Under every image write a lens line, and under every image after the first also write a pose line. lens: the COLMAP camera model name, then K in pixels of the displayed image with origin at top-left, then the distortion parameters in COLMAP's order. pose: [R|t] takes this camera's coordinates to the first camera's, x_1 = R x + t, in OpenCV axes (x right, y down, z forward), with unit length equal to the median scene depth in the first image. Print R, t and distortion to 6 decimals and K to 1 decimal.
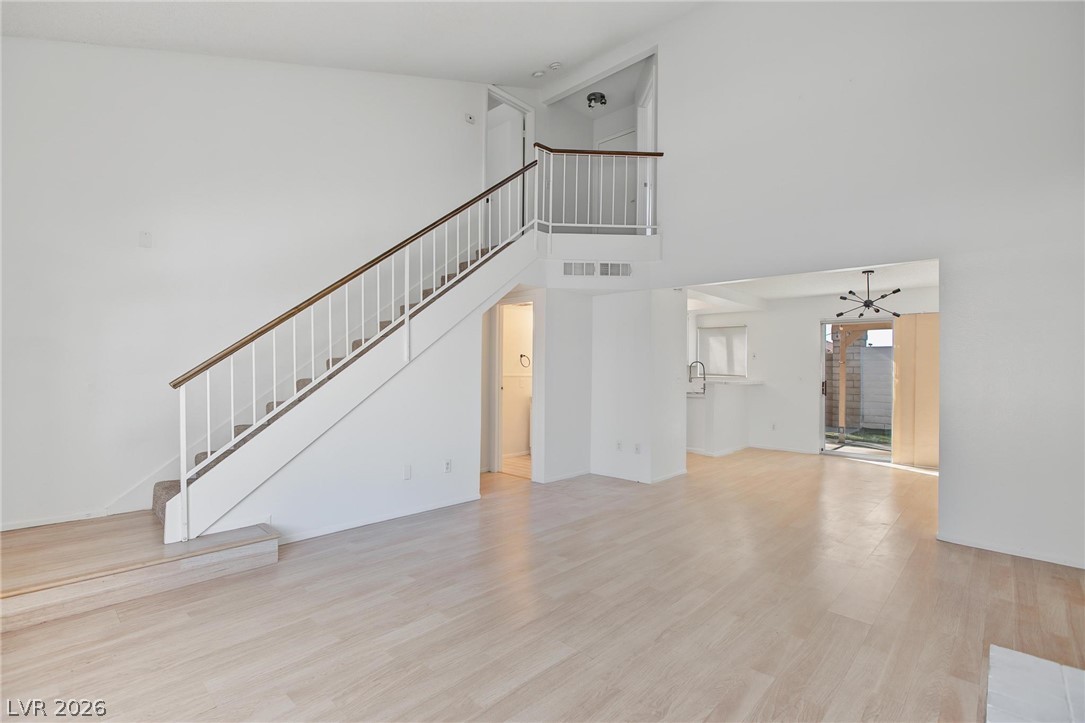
lens RADIAL K [[500.1, 0, 538.8], [0, 500.1, 362.9], [0, 0, 1]] dist [0.000256, 0.000133]
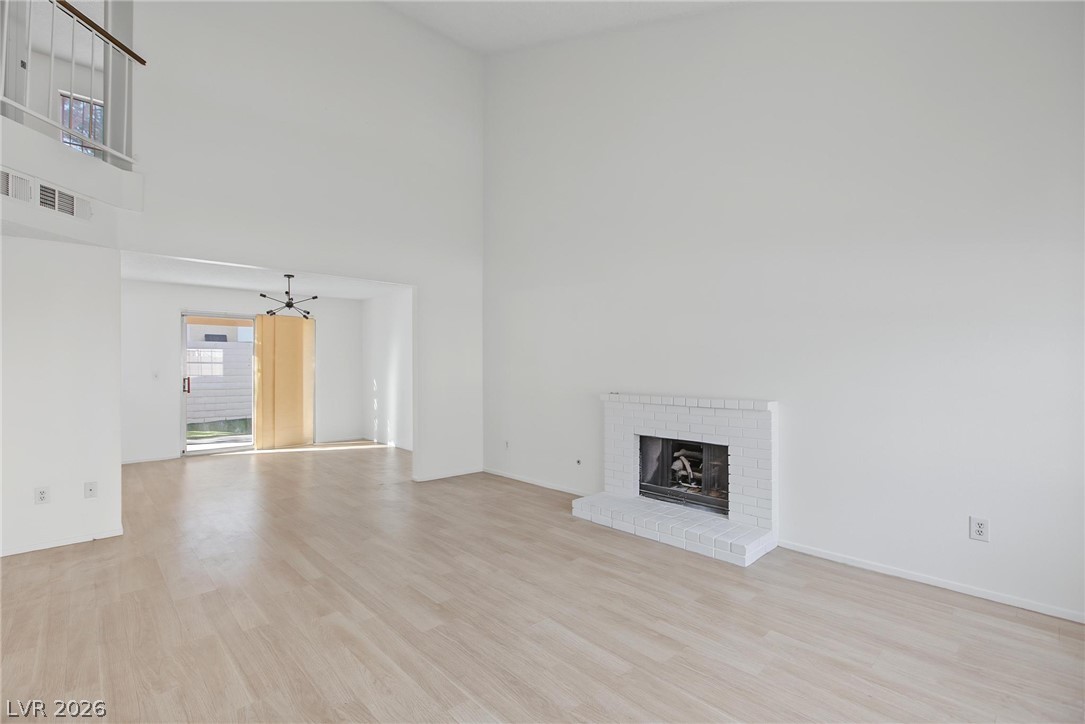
lens RADIAL K [[500.1, 0, 538.8], [0, 500.1, 363.4], [0, 0, 1]] dist [0.000256, 0.000133]
pose [[0.057130, -0.006469, 0.998346, -0.421968], [-0.006849, 0.999953, 0.006871, -0.000216], [-0.998343, -0.007230, 0.057083, 0.390979]]
